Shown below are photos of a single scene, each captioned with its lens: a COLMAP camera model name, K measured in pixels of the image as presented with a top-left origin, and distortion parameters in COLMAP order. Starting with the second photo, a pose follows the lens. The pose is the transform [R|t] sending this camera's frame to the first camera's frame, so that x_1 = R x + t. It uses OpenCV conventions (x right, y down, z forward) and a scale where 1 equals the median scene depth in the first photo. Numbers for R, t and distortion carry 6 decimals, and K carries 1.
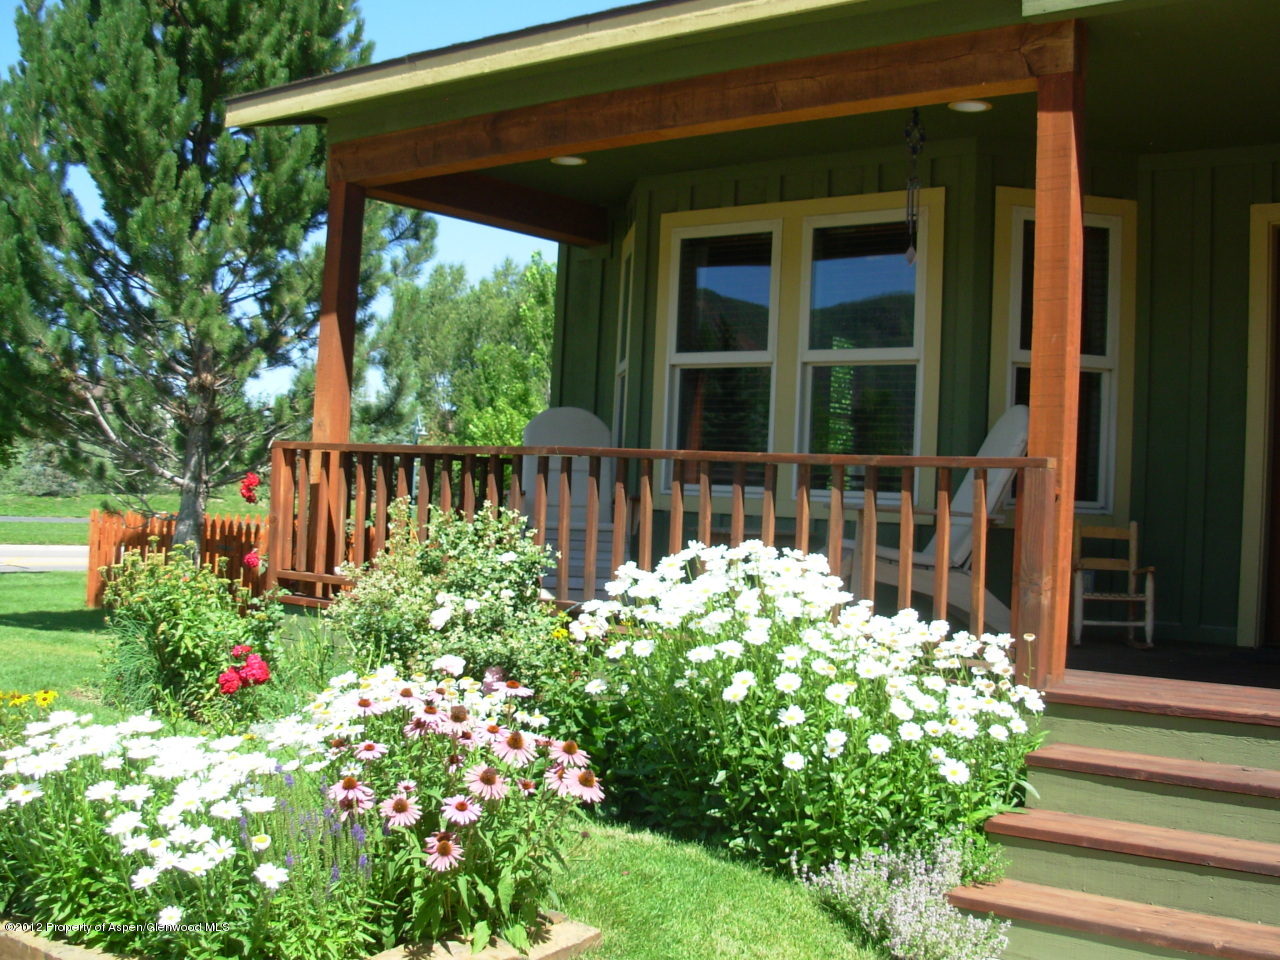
lens RADIAL K [[1469.2, 0, 675.7], [0, 1469.2, 482.4], [0, 0, 1]] dist [-0.228884, 0.206355]
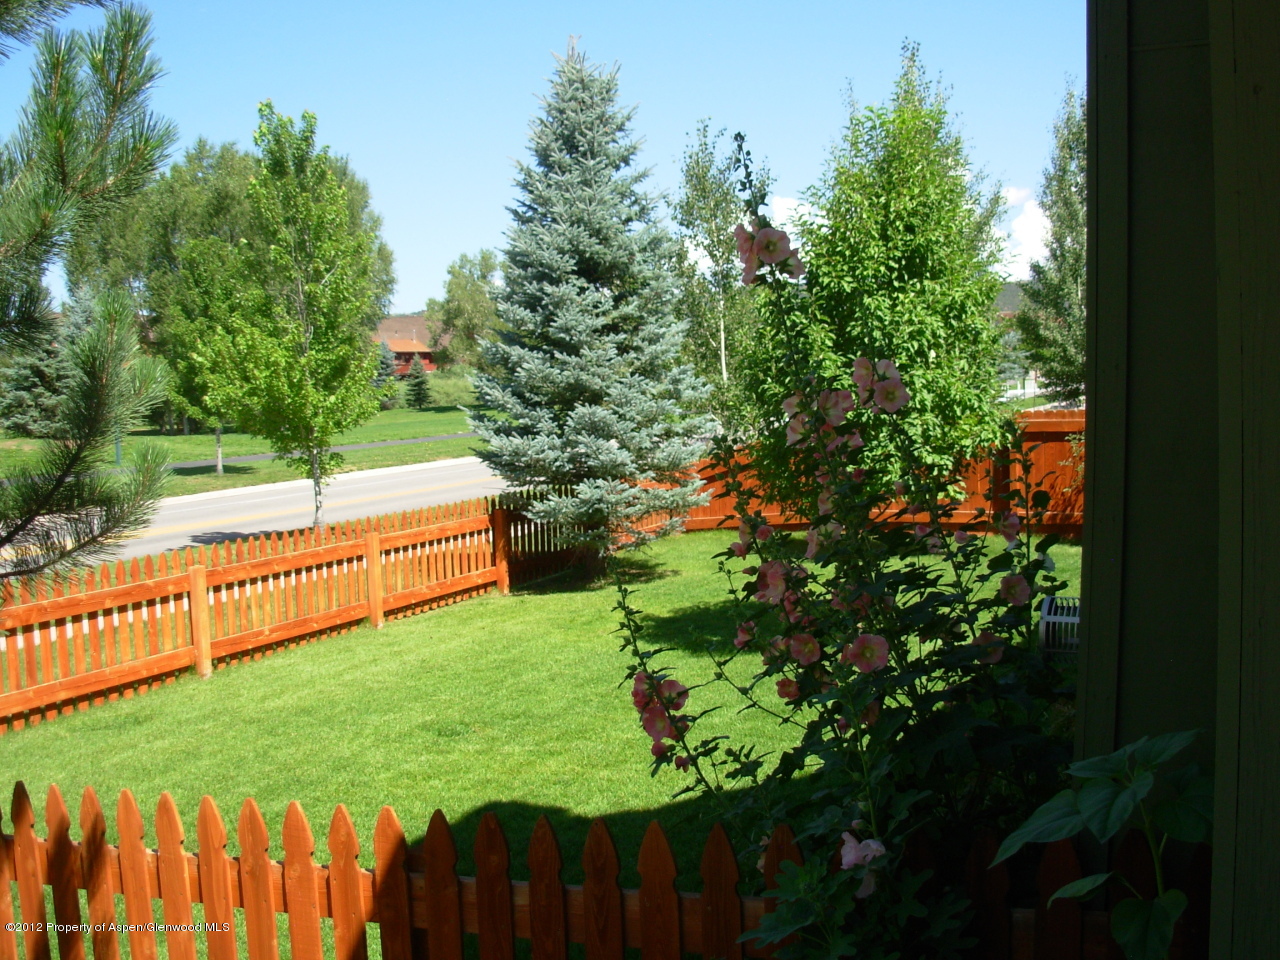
lens RADIAL K [[1469.2, 0, 675.7], [0, 1469.2, 482.4], [0, 0, 1]] dist [-0.228884, 0.206355]
pose [[0.977490, -0.092198, 0.189769, -0.022506], [0.075171, 0.992629, 0.095061, -0.011658], [-0.197135, -0.078656, 0.977216, 0.122670]]
